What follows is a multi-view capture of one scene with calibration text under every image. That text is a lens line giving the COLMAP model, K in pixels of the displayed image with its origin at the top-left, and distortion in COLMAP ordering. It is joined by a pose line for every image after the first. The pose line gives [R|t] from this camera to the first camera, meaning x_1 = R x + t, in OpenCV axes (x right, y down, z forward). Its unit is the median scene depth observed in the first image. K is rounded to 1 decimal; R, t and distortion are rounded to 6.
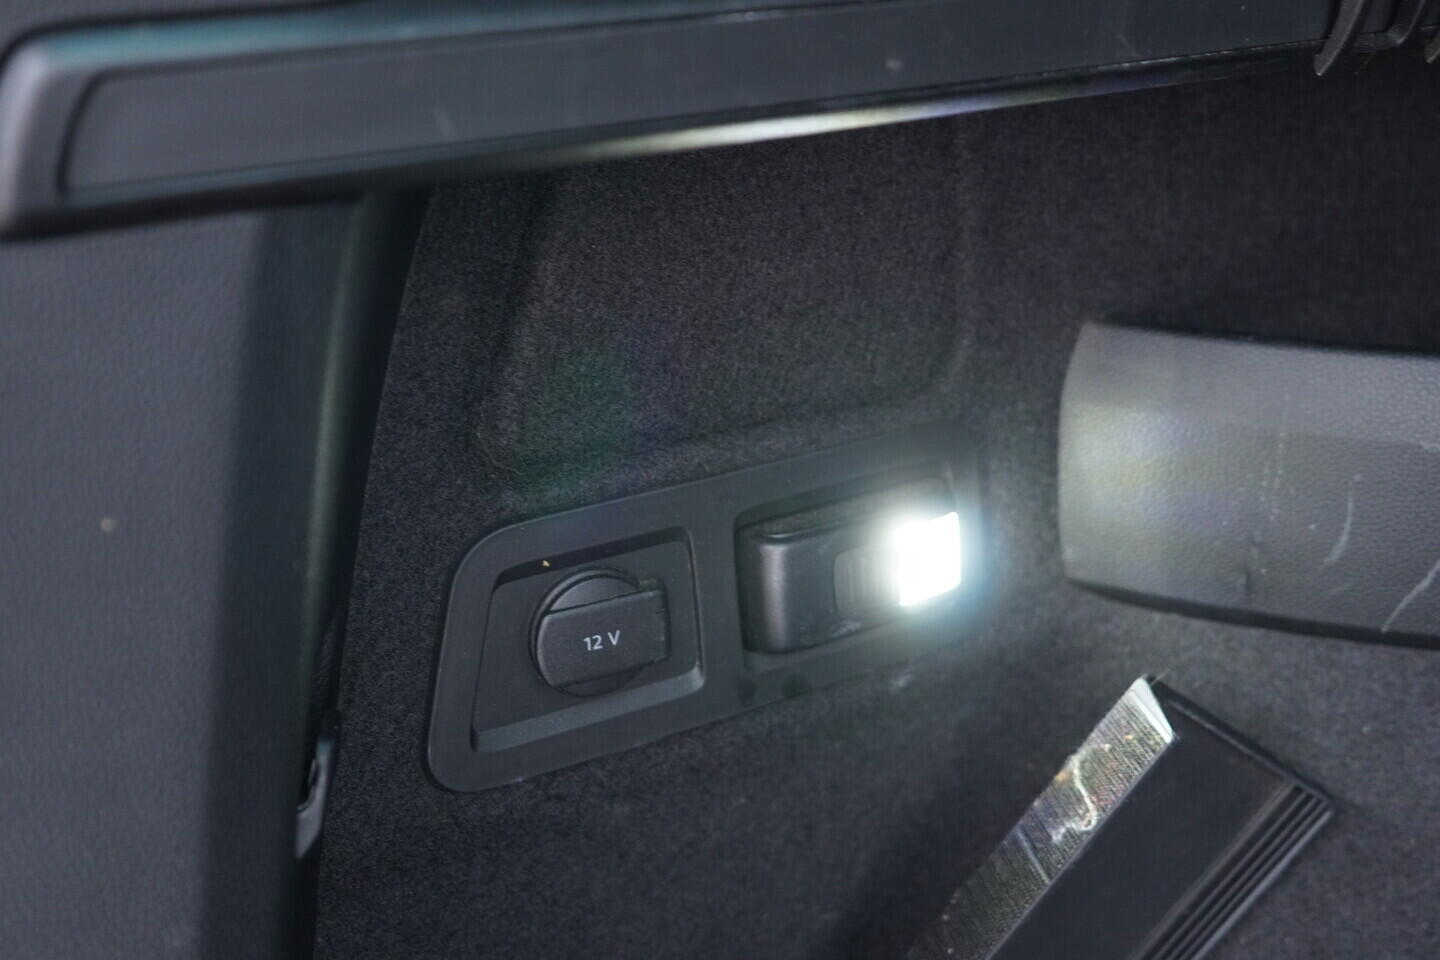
lens RADIAL K [[1470.3, 0, 720.8], [0, 1470.3, 482.3], [0, 0, 1]] dist [0.011740, 0.000000]
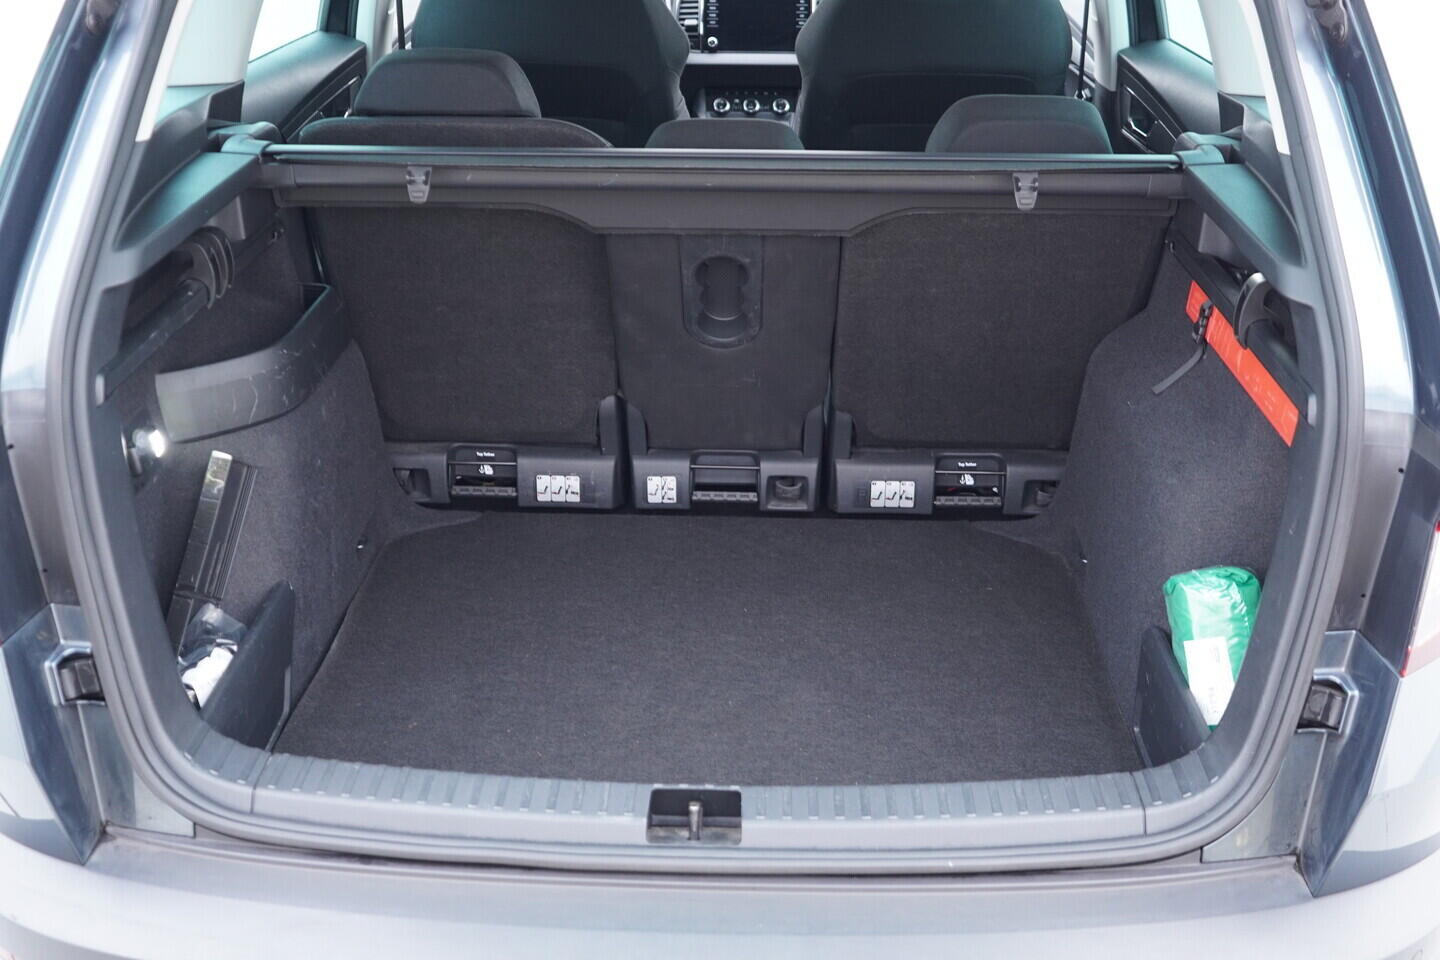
lens RADIAL K [[1470.3, 0, 720.6], [0, 1470.3, 480.1], [0, 0, 1]] dist [0.011740, 0.000000]
pose [[0.485027, -0.338677, 0.806255, -2.357523], [0.318315, 0.927089, 0.197943, -0.156742], [-0.814509, 0.160635, 0.557469, -2.427940]]
